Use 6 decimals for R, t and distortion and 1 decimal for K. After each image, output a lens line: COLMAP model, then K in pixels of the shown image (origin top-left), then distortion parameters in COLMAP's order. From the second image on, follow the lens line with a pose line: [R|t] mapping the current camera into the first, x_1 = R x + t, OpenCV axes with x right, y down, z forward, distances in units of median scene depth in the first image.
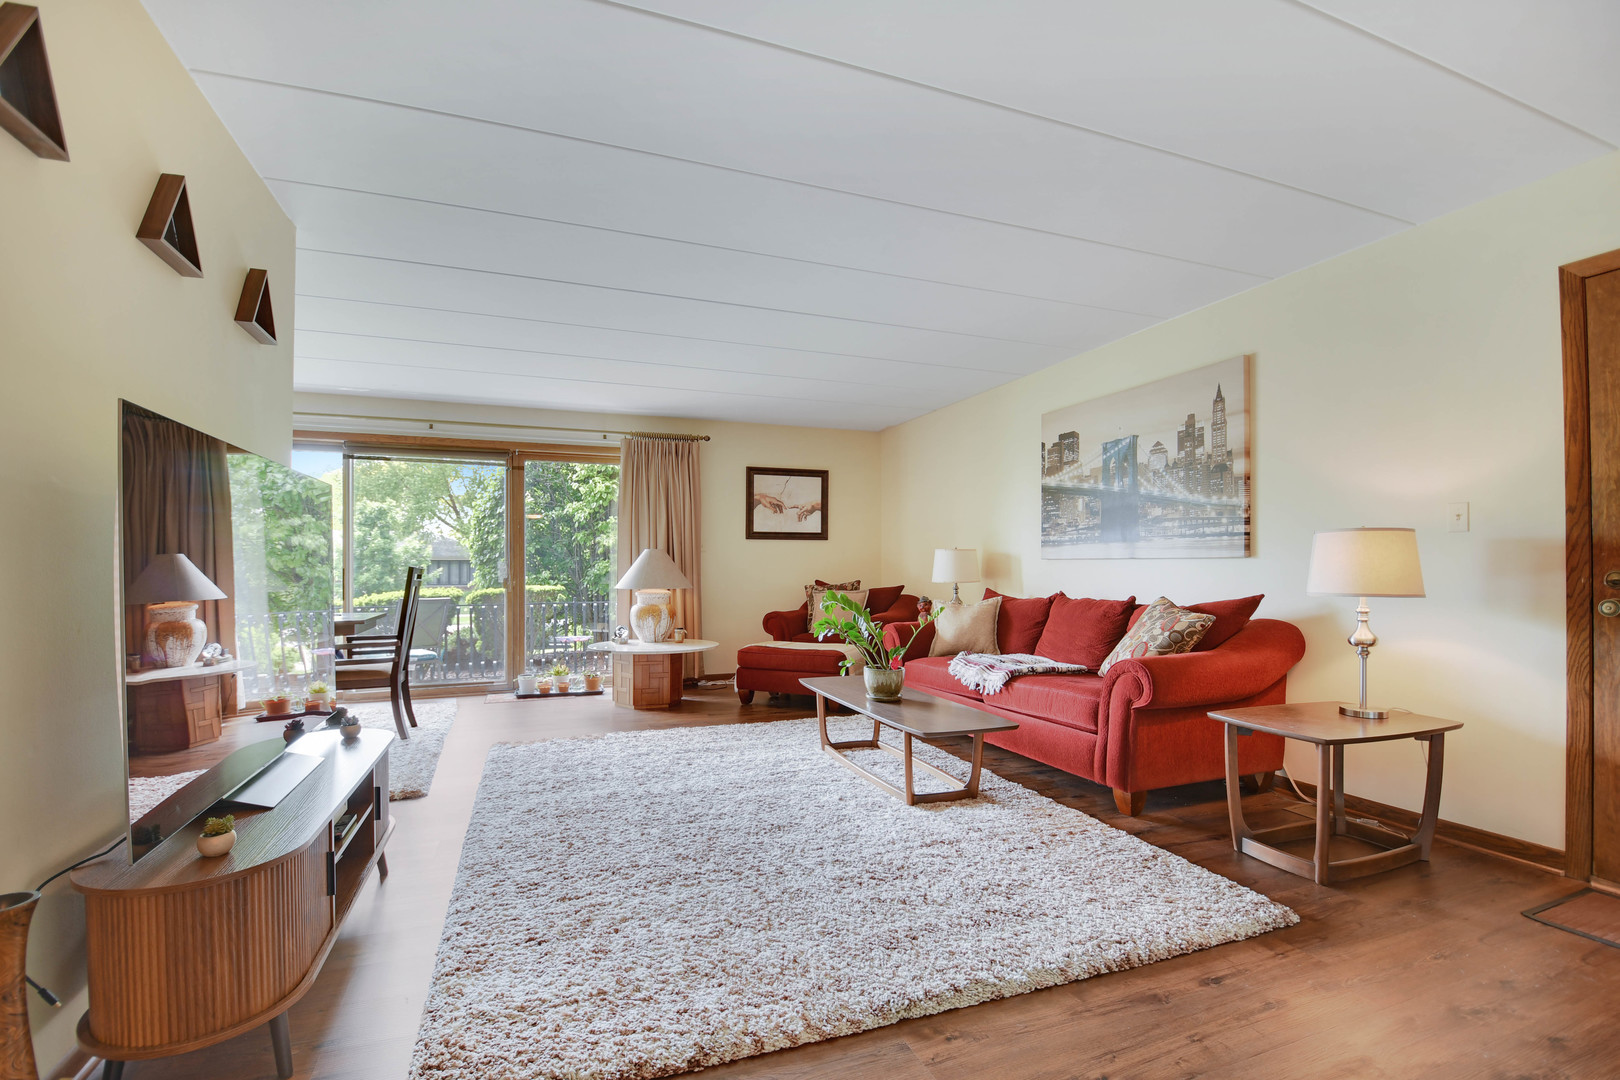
lens RADIAL K [[721.1, 0, 801.4], [0, 721.1, 563.3], [0, 0, 1]] dist [-0.002003, -0.000691]
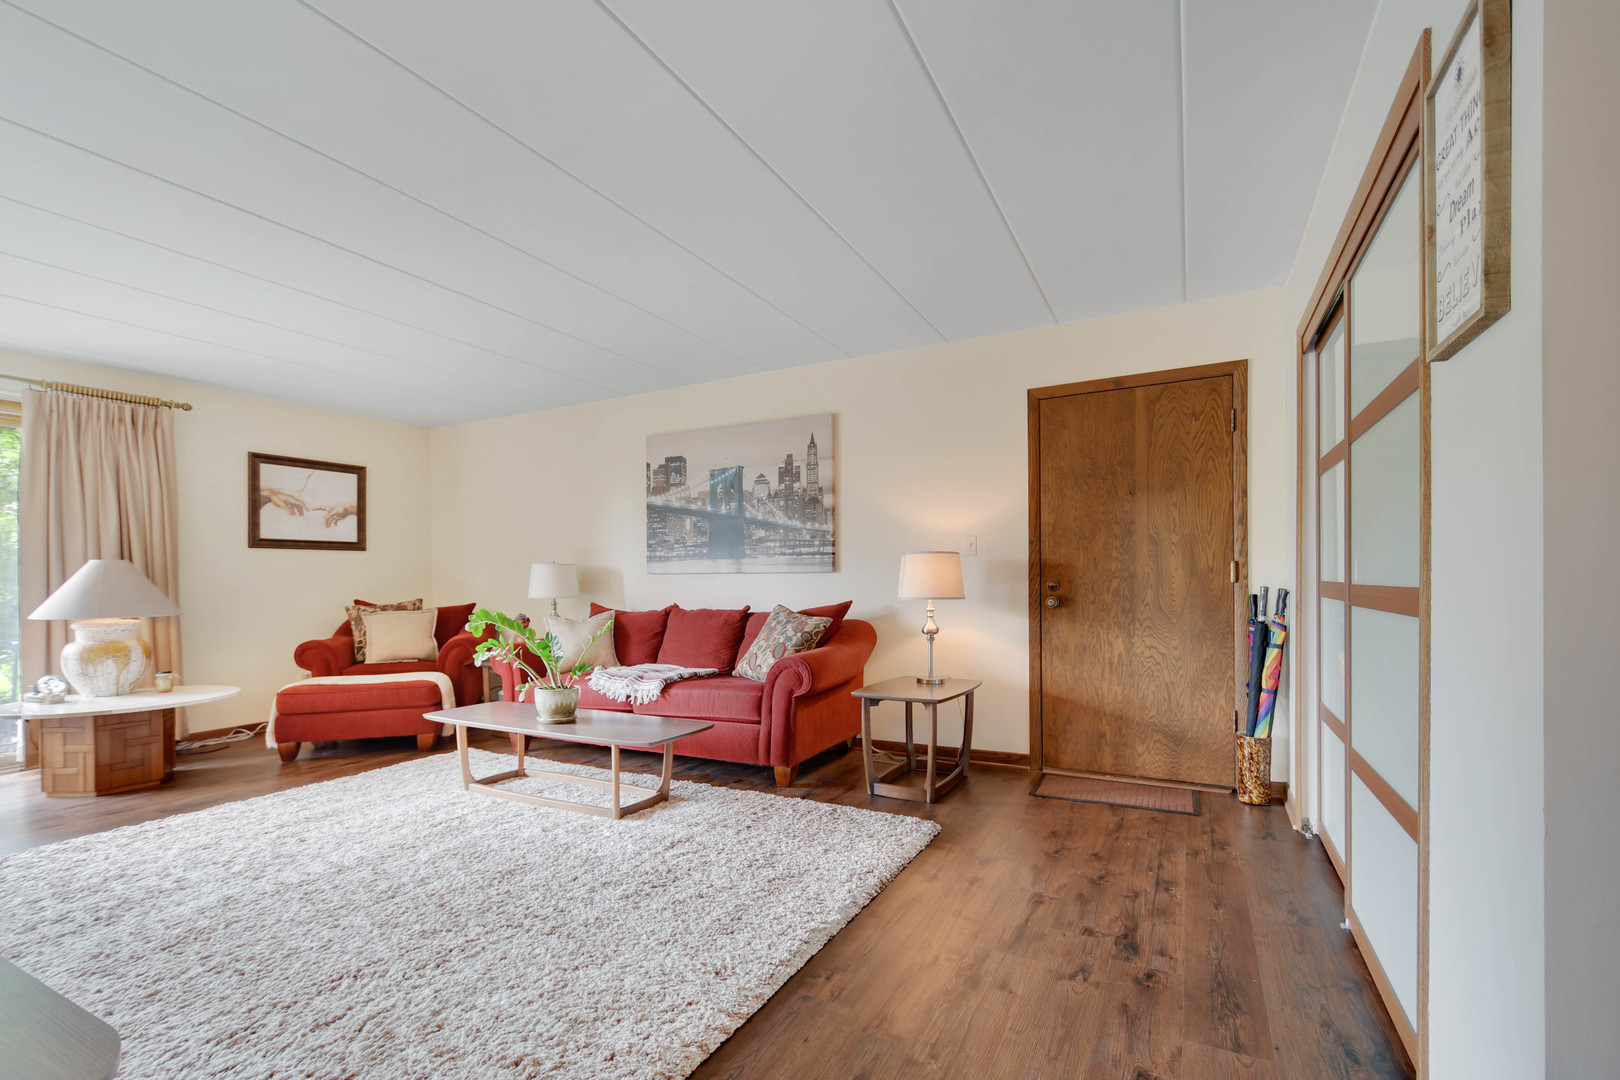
lens RADIAL K [[734.4, 0, 805.8], [0, 734.4, 590.6], [0, 0, 1]] dist [0.012988, -0.000535]
pose [[0.748282, -0.016836, 0.663167, -0.267263], [0.005360, 0.999799, 0.019334, -0.000732], [-0.663359, -0.010913, 0.748222, 0.052668]]
